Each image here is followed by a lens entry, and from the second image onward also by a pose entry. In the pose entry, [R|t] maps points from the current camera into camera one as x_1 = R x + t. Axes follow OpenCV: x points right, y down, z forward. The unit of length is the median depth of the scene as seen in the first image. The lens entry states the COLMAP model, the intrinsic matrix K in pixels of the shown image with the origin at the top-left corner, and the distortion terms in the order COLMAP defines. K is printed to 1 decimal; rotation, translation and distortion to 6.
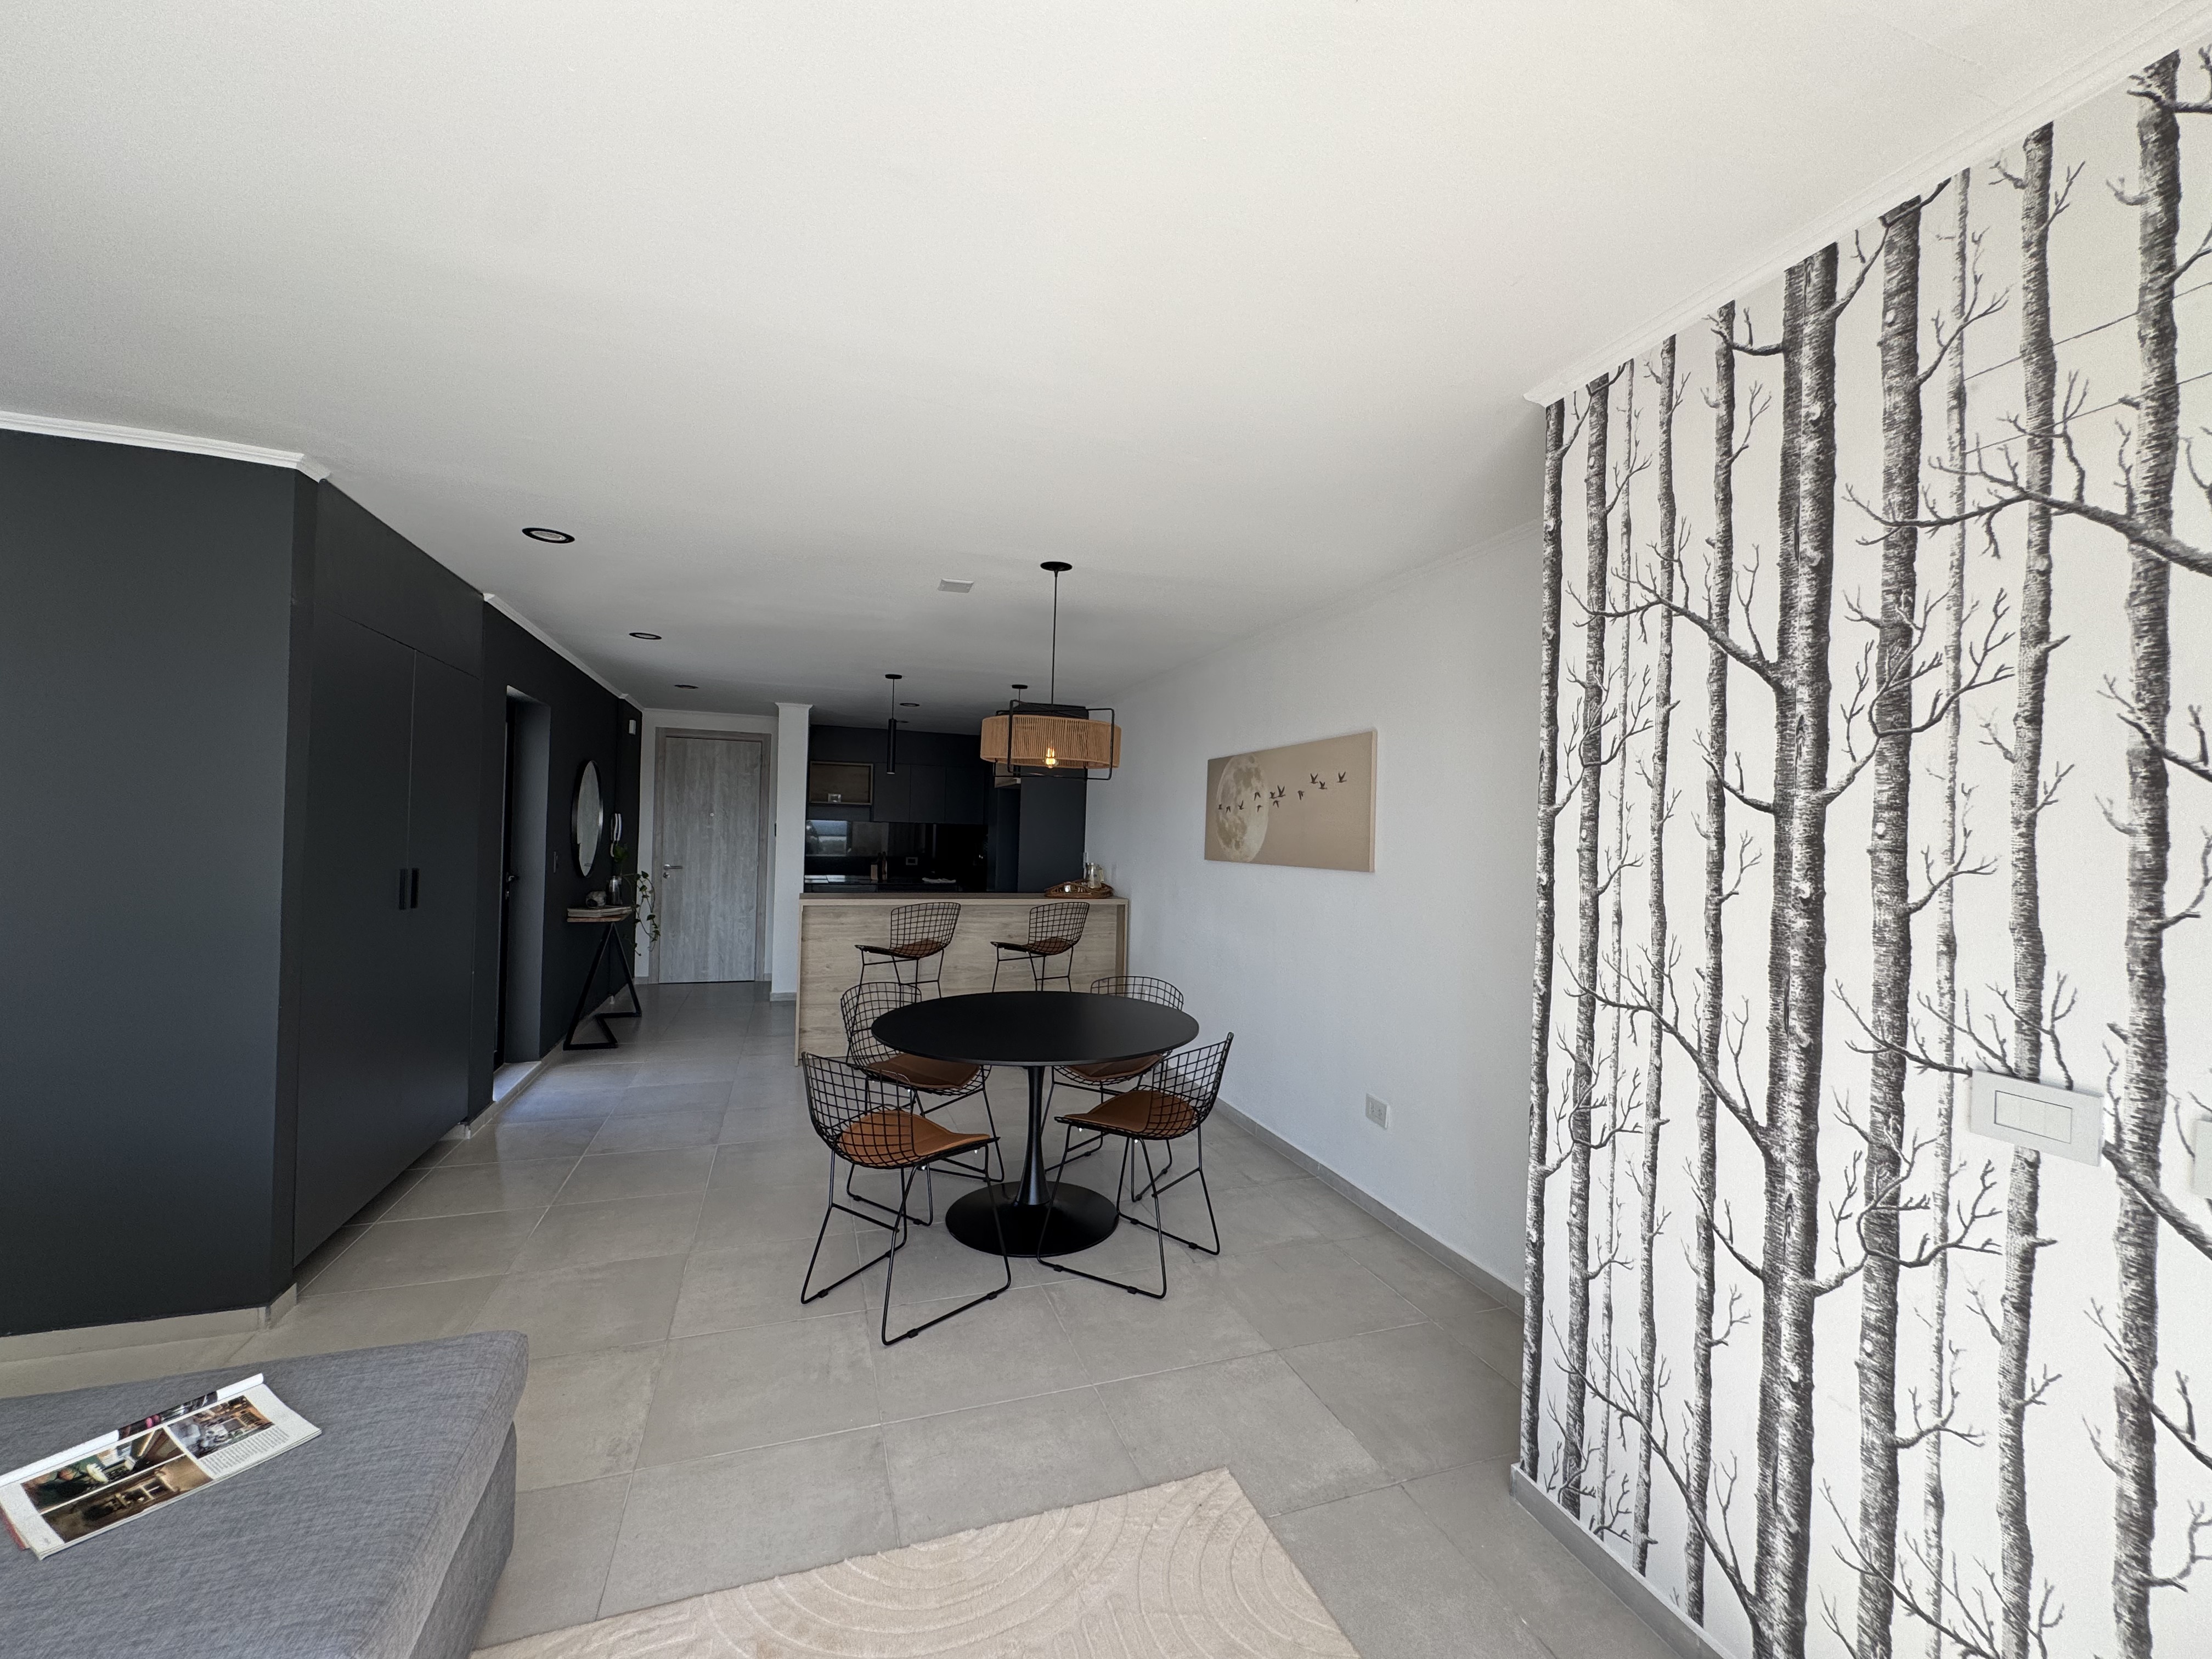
lens RADIAL K [[883.1, 0, 1101.1], [0, 883.1, 829.7], [0, 0, 1]] dist [-0.003939, 0.000707]
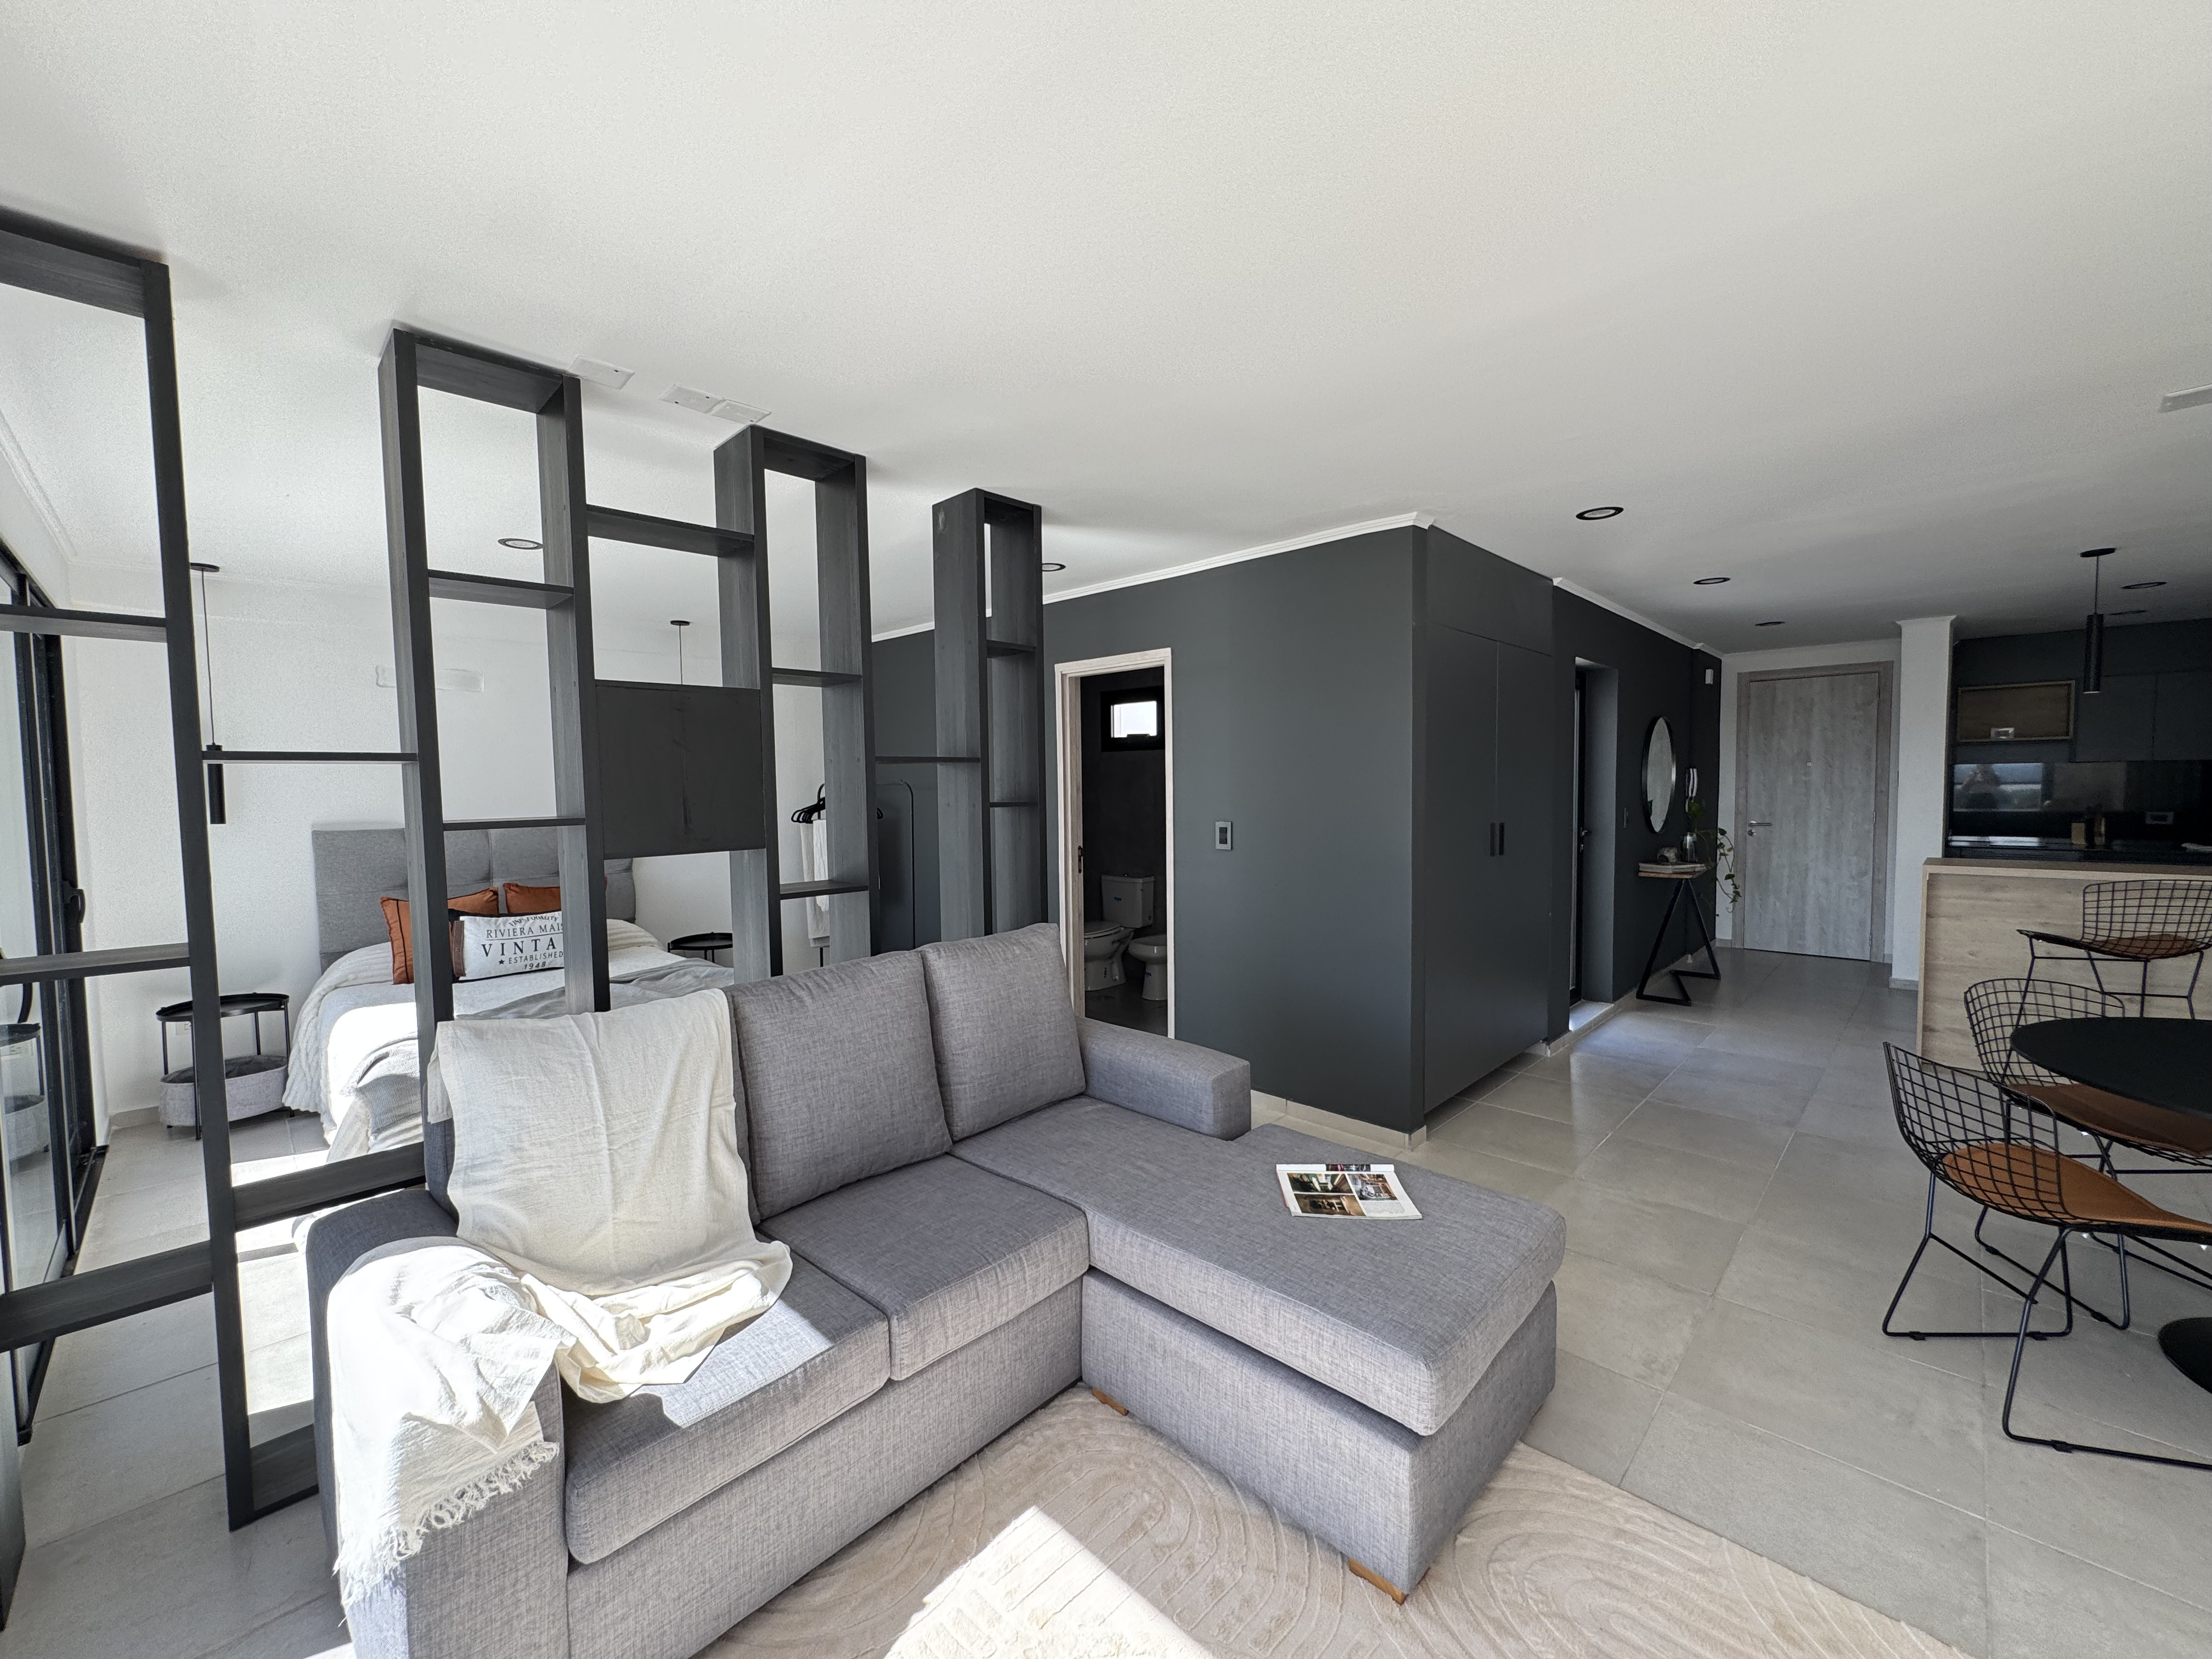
lens RADIAL K [[883.1, 0, 1108.8], [0, 883.1, 830.6], [0, 0, 1]] dist [-0.003939, 0.000707]
pose [[0.449076, 0.013996, -0.893384, 0.052670], [0.030839, 0.999039, 0.031153, 0.000128], [0.892961, -0.041542, 0.448213, -0.022912]]
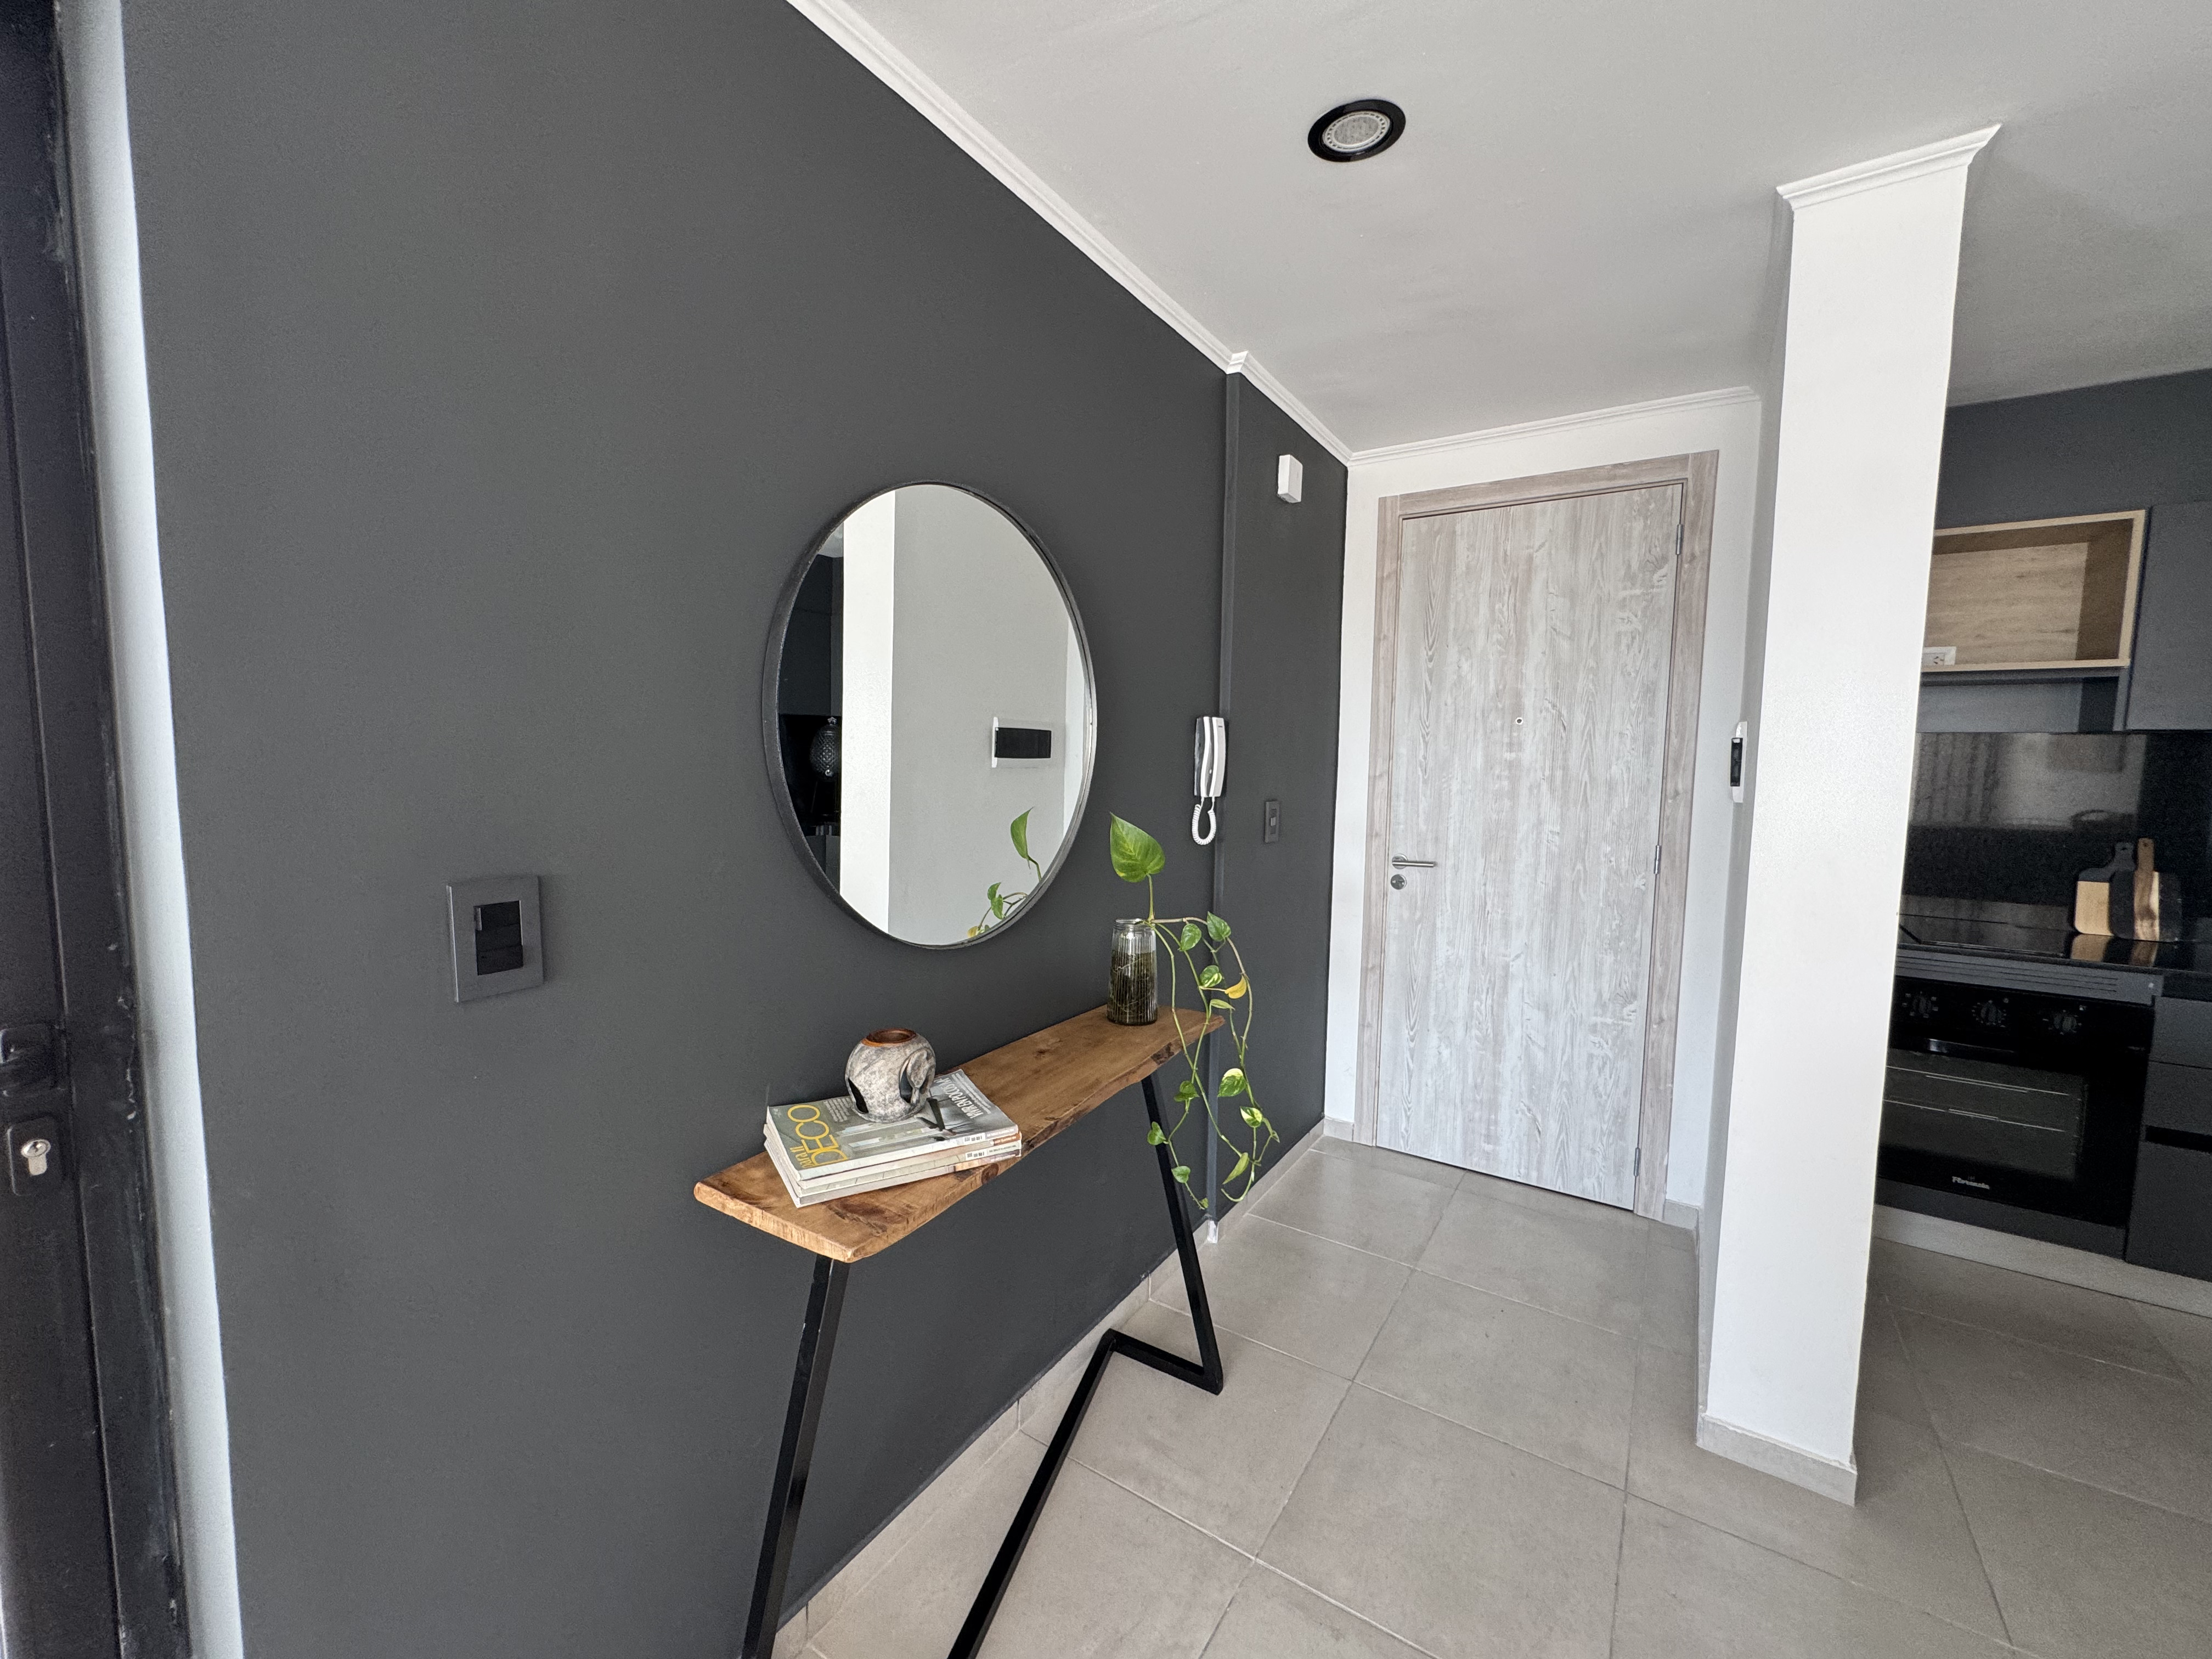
lens RADIAL K [[883.1, 0, 1108.7], [0, 883.1, 835.8], [0, 0, 1]] dist [-0.003939, 0.000707]
pose [[0.602670, 0.053368, -0.796204, -0.495768], [0.007865, 0.997315, 0.072801, 0.003223], [0.797951, -0.050137, 0.600633, 1.265061]]
